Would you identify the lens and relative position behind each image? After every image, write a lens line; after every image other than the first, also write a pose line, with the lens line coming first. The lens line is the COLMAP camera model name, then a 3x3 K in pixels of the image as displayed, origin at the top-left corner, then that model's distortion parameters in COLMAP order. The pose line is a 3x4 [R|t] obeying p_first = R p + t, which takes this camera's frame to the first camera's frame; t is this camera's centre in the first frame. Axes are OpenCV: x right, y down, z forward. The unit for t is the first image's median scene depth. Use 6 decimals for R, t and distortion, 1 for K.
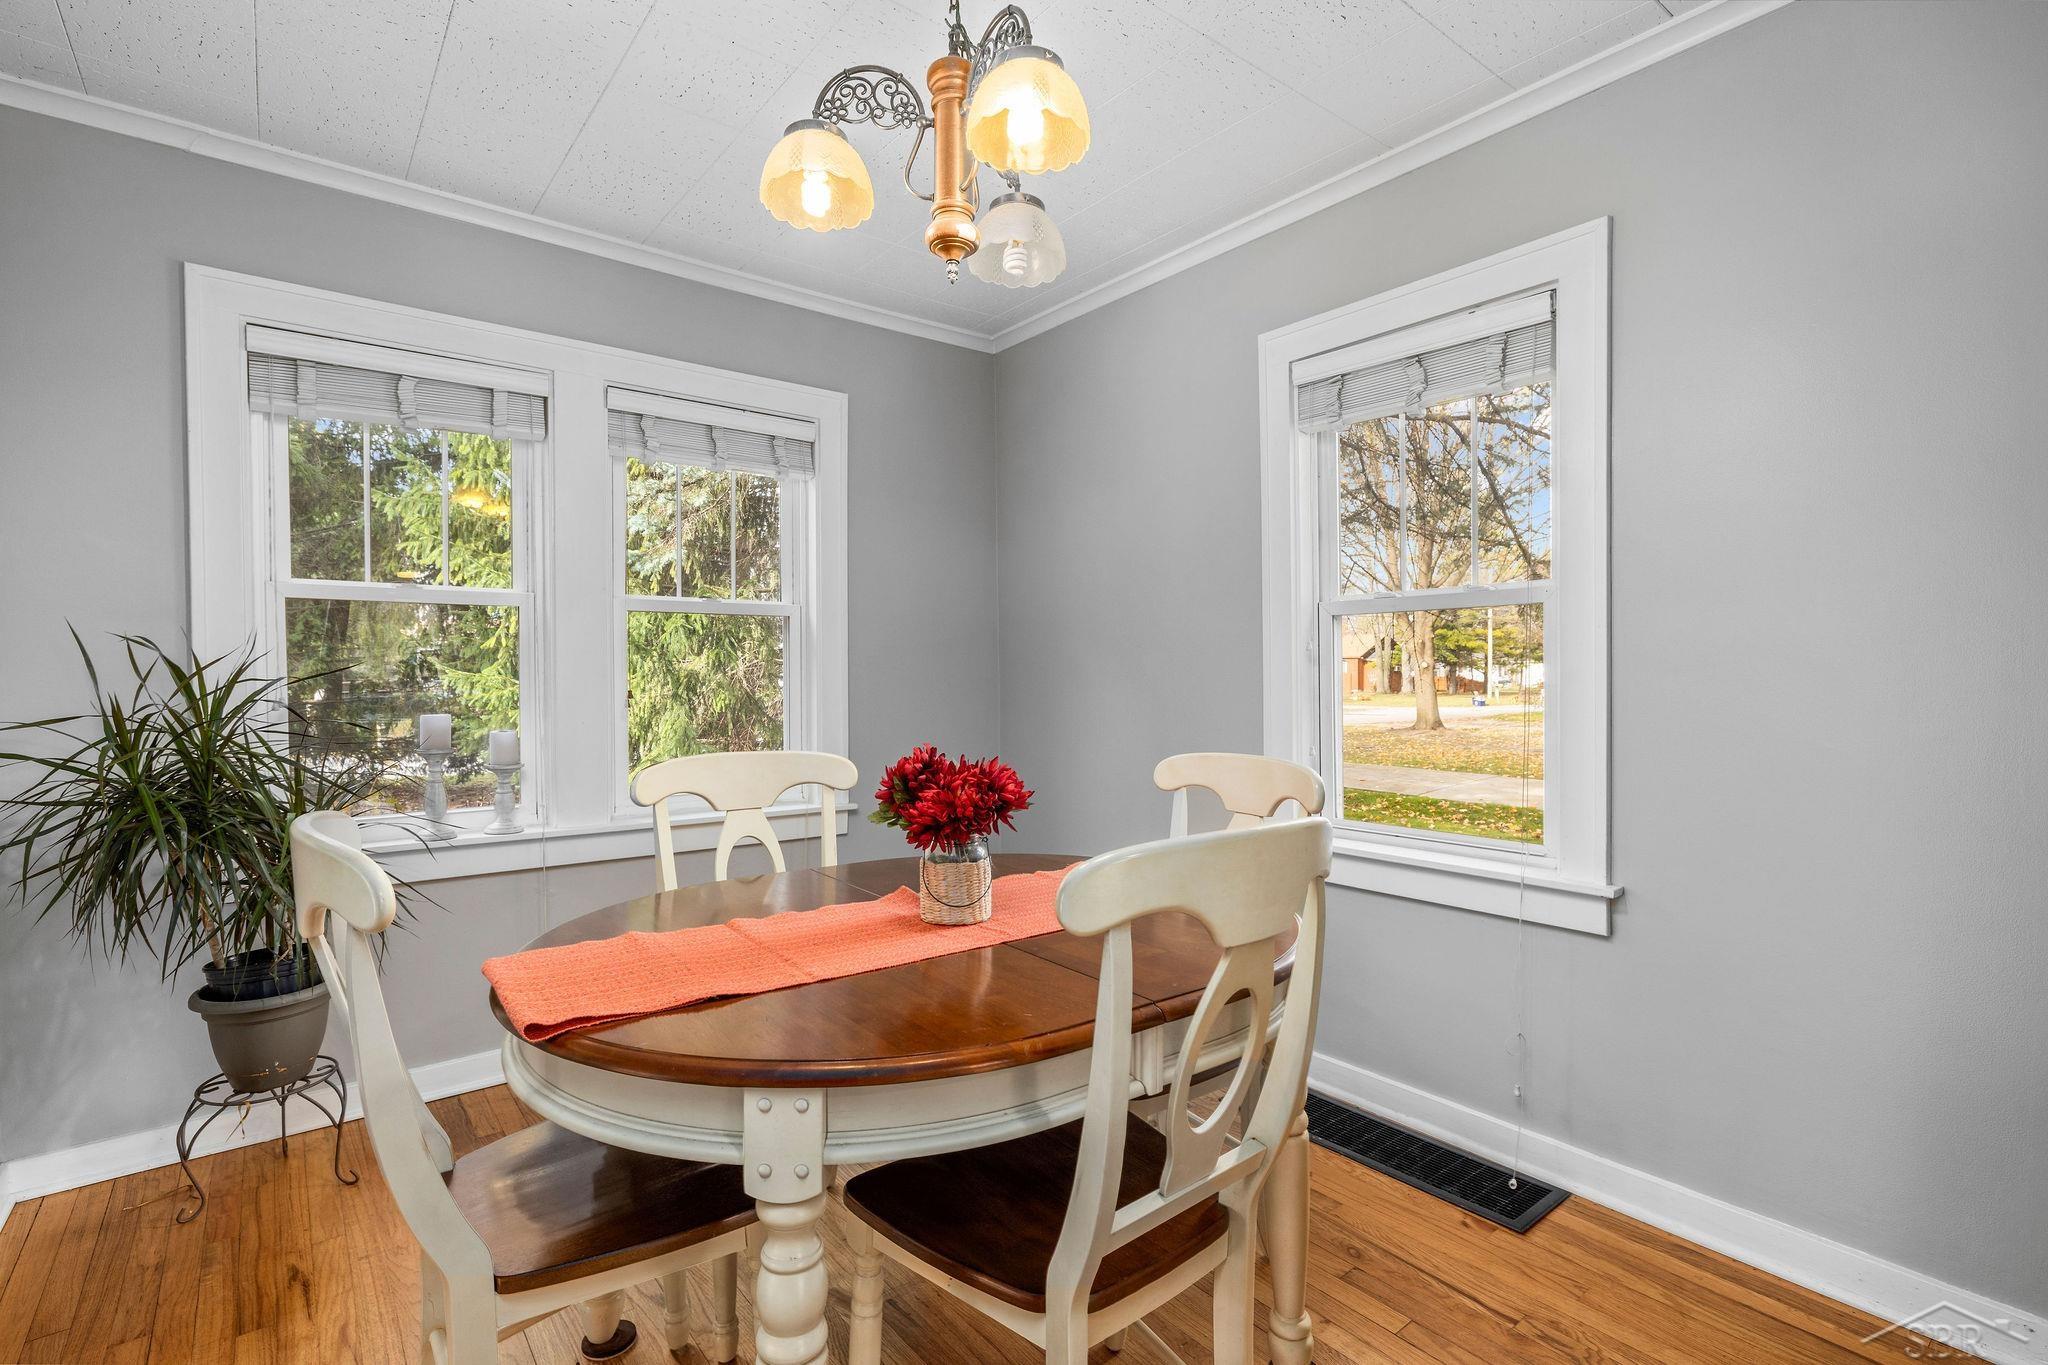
lens RADIAL K [[966.1, 0, 1025.4], [0, 966.1, 687.6], [0, 0, 1]] dist [0.002050, 0.000187]
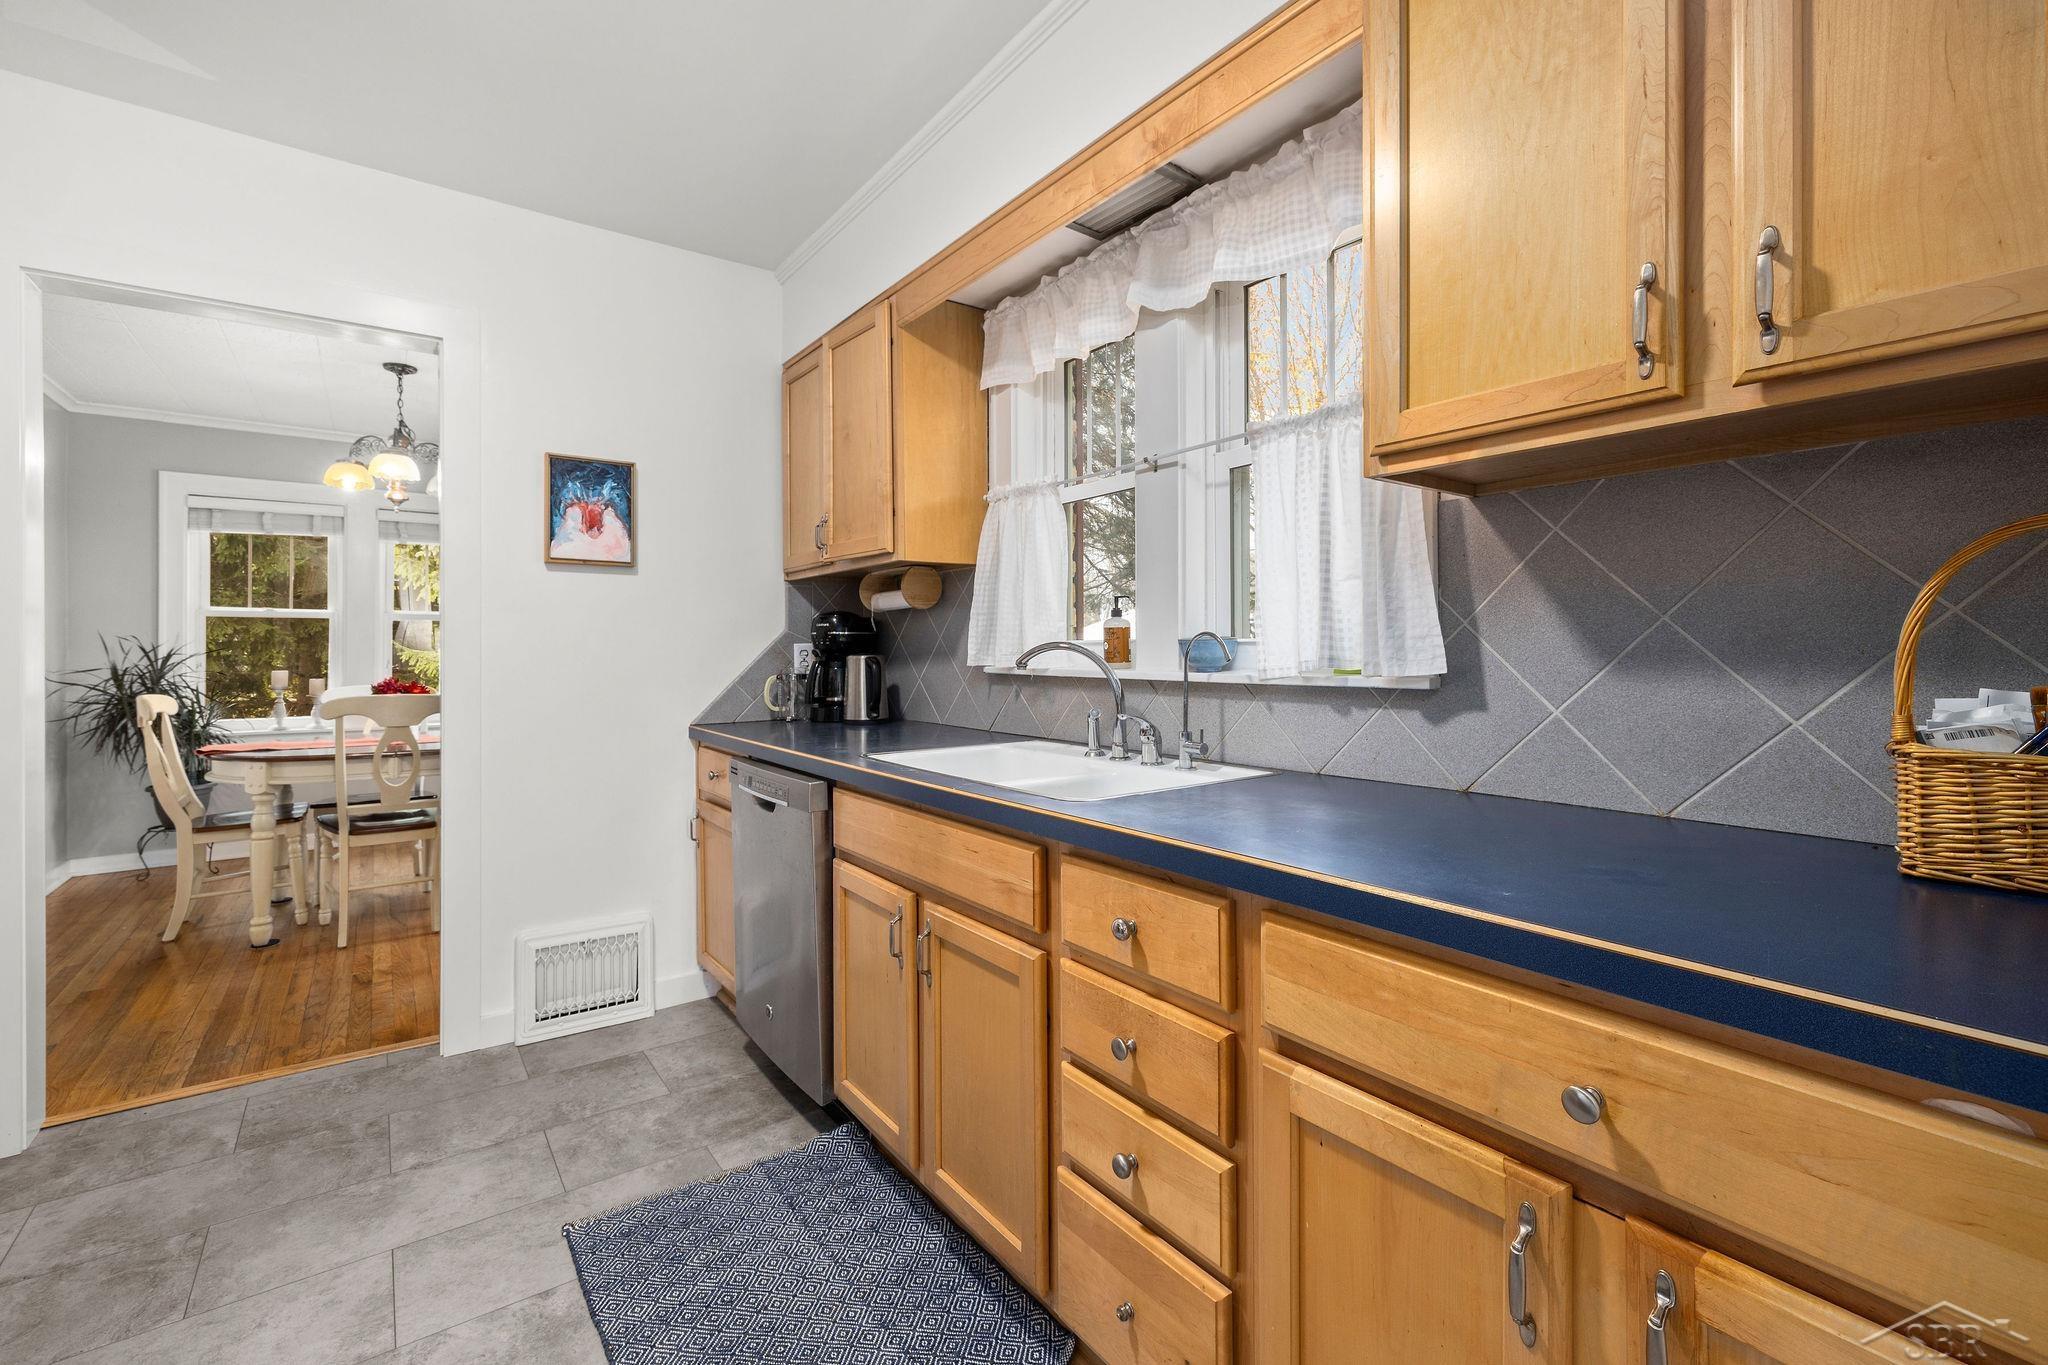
lens RADIAL K [[877.6, 0, 1011.5], [0, 877.6, 642.8], [0, 0, 1]] dist [0.004234, 0.000150]
pose [[0.999201, 0.004600, -0.039700, 1.254967], [-0.005576, 0.999684, -0.024522, 0.006694], [0.039575, 0.024724, 0.998911, -1.012535]]
